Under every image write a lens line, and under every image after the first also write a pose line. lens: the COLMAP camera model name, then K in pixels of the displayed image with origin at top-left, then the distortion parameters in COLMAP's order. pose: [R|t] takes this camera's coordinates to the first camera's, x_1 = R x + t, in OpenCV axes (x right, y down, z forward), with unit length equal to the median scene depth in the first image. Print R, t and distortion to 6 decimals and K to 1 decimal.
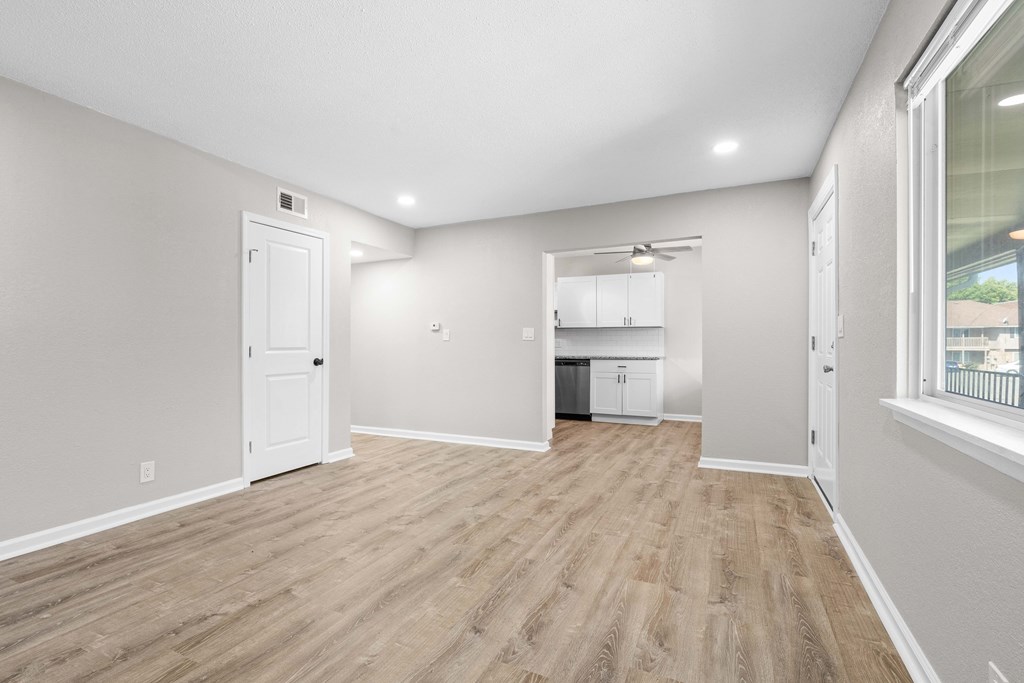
lens RADIAL K [[465.6, 0, 511.4], [0, 465.6, 342.5], [0, 0, 1]] dist [-0.002665, 0.000066]
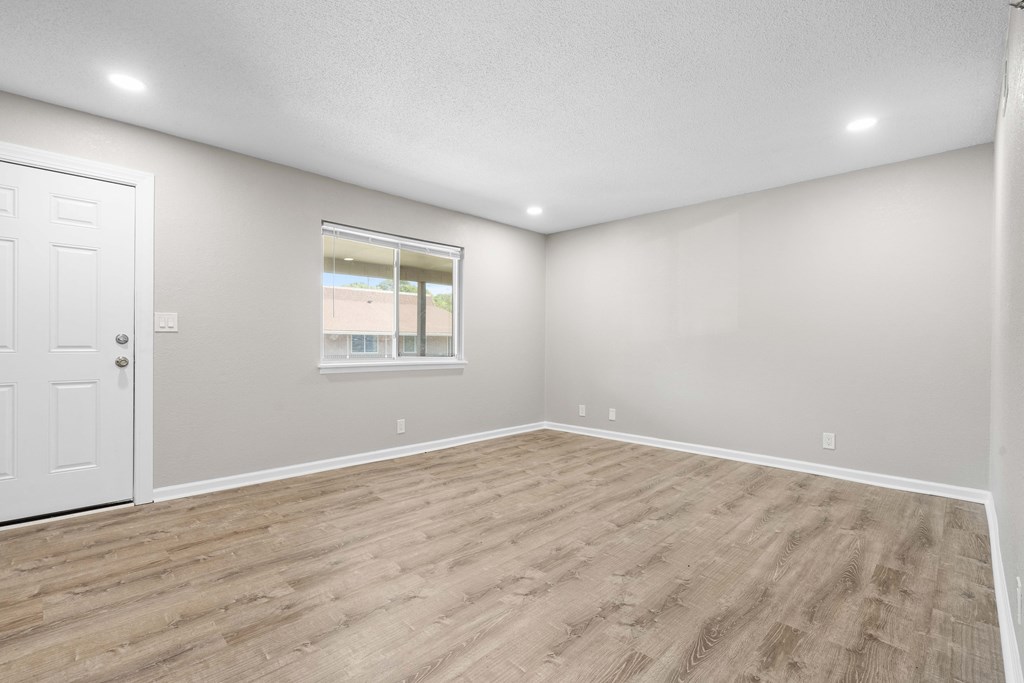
lens RADIAL K [[465.6, 0, 511.4], [0, 465.6, 342.5], [0, 0, 1]] dist [-0.002665, 0.000066]
pose [[-0.946181, -0.007459, 0.323553, -0.505245], [-0.008587, 0.999961, -0.002060, 0.011325], [-0.323525, -0.004728, -0.946208, 1.937454]]
